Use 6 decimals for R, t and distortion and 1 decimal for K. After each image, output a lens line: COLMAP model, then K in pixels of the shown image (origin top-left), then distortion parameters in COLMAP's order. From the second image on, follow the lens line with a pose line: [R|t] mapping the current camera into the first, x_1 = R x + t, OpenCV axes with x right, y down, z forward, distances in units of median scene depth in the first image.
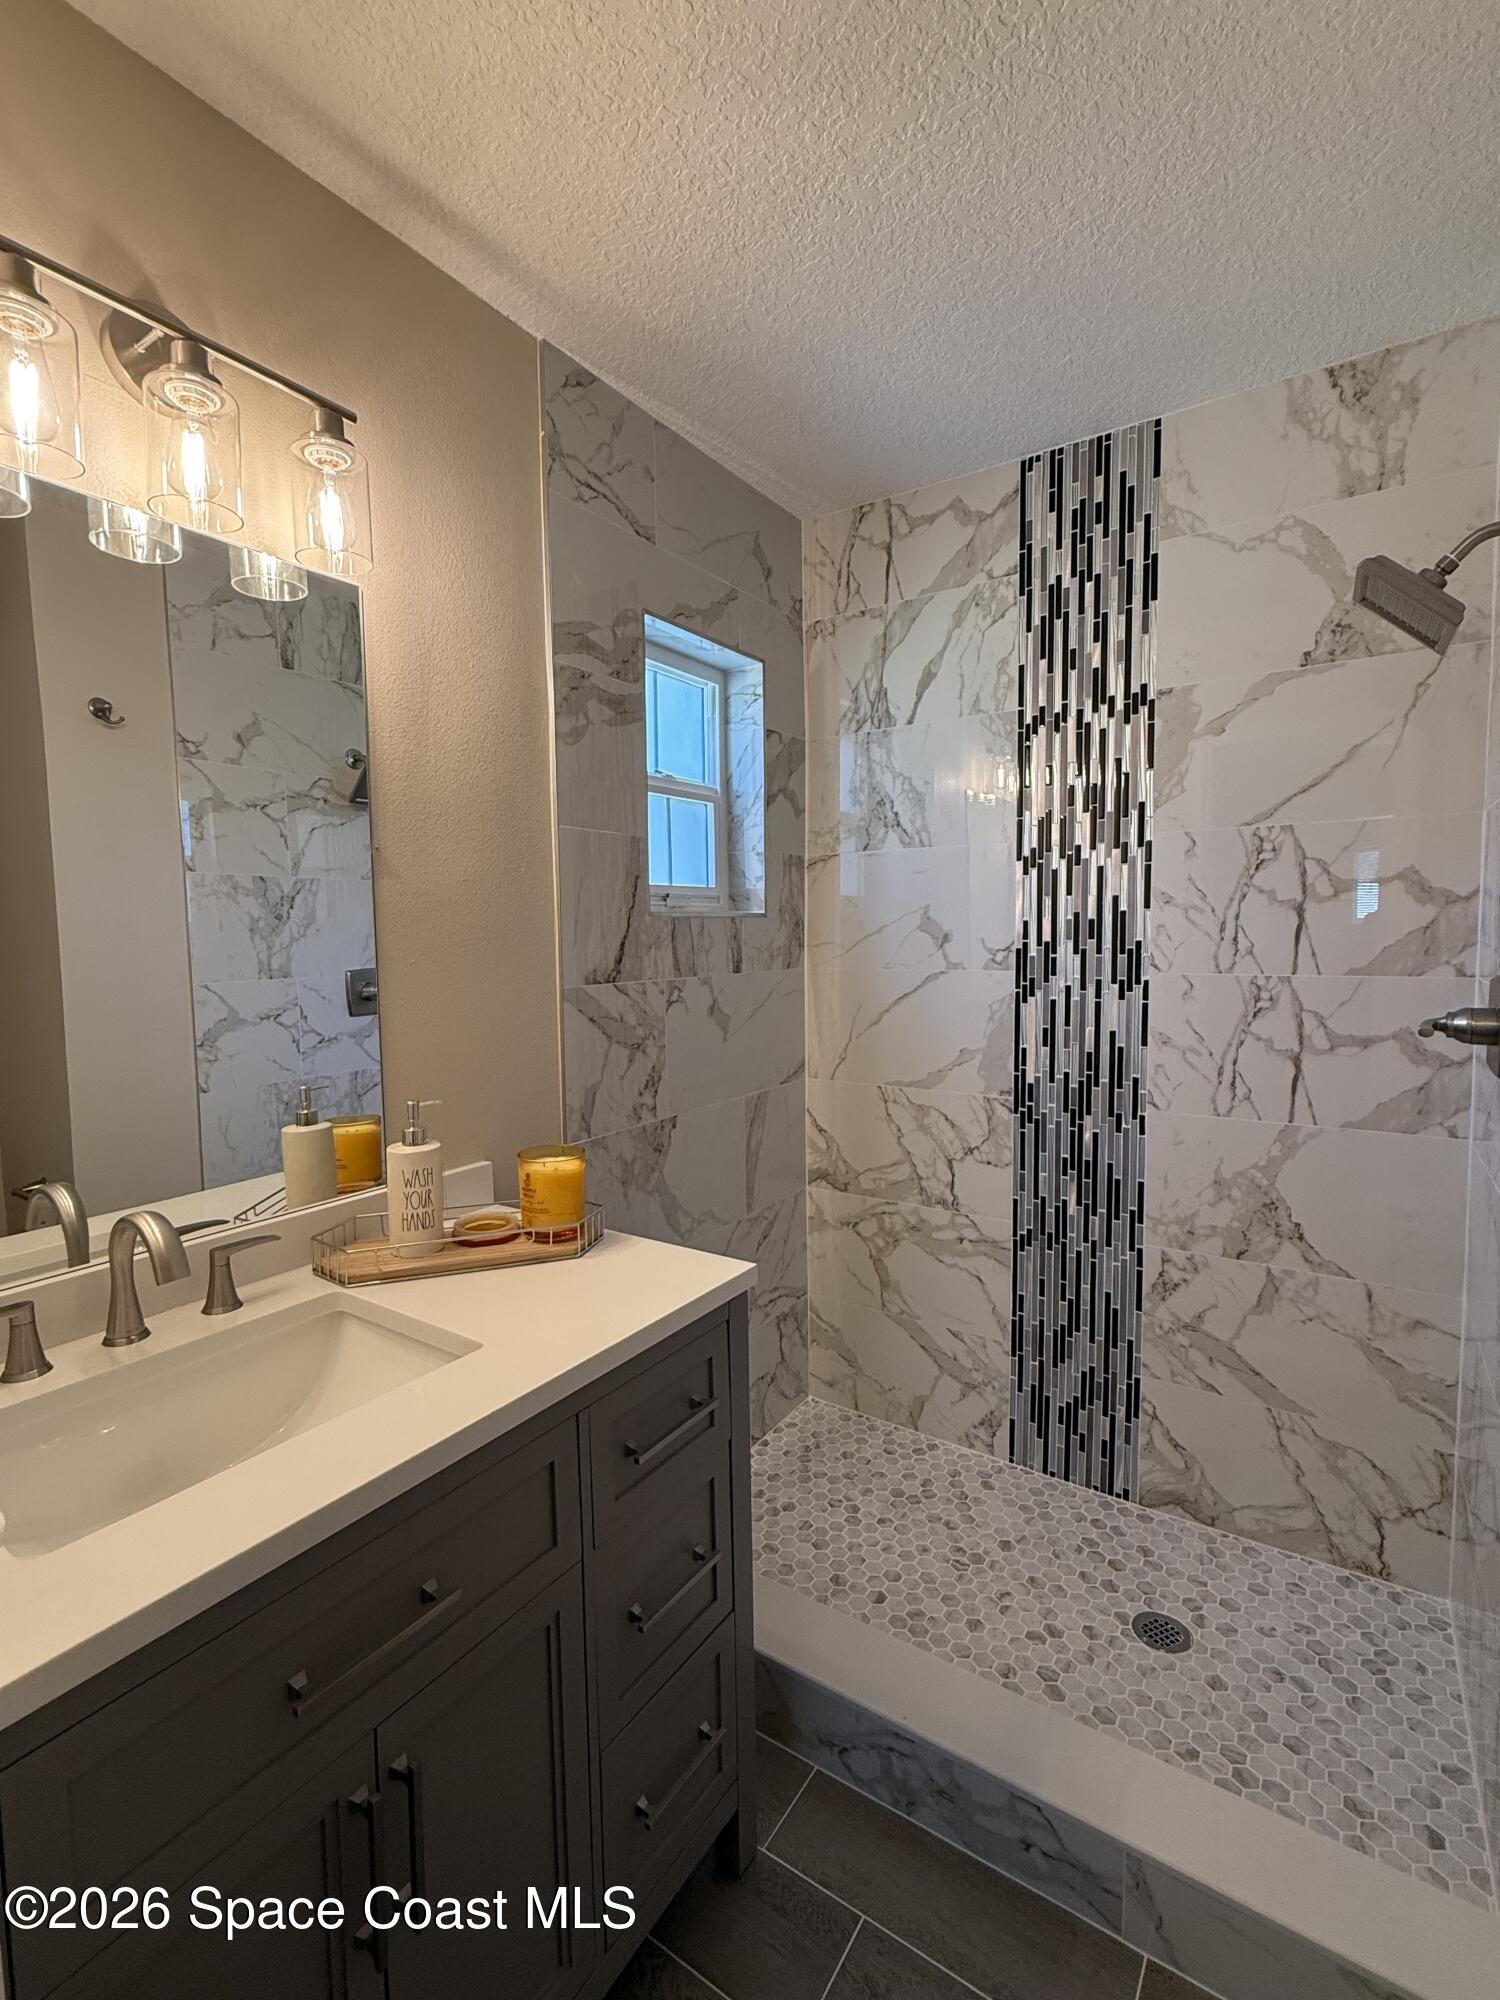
lens RADIAL K [[924.6, 0, 745.2], [0, 924.6, 999.8], [0, 0, 1]] dist [0.000758, -0.000244]
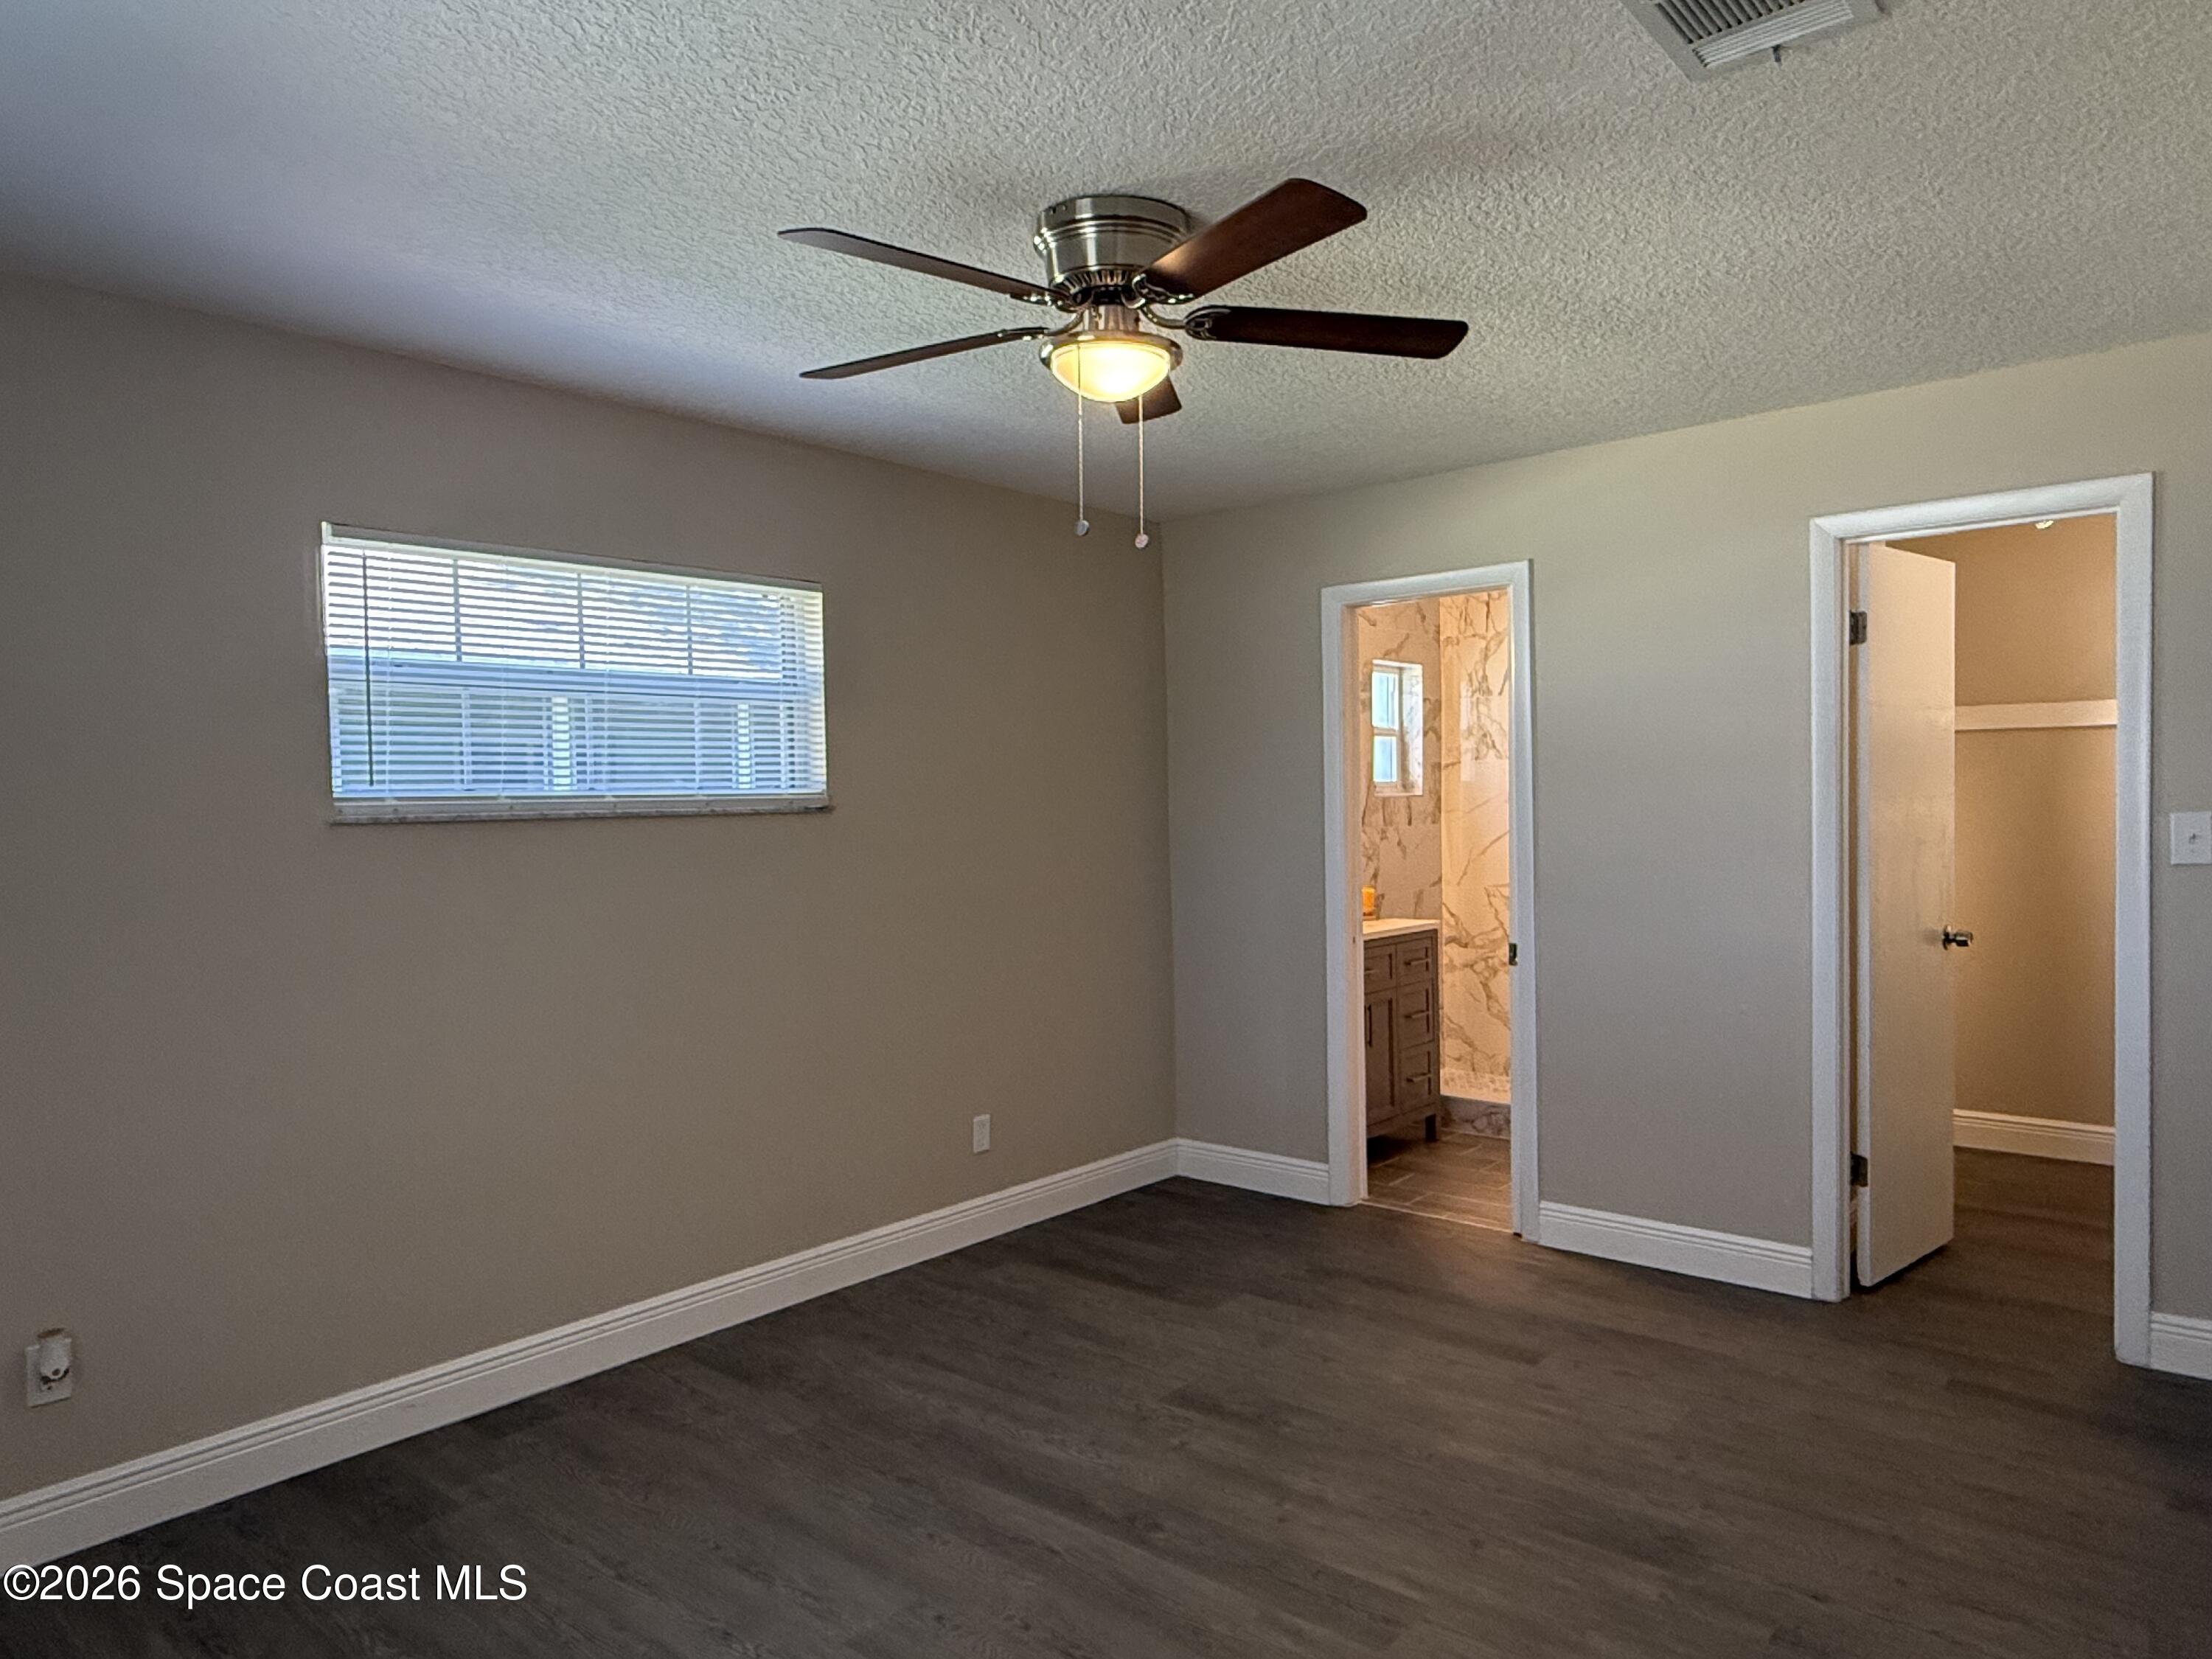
lens RADIAL K [[1461.4, 0, 1103.8], [0, 1461.4, 826.6], [0, 0, 1]] dist [0.014088, 0.002082]
pose [[0.993553, -0.000477, -0.113364, -0.286626], [-0.005317, 0.998695, -0.050797, 0.127757], [0.113240, 0.051073, 0.992254, -2.032885]]
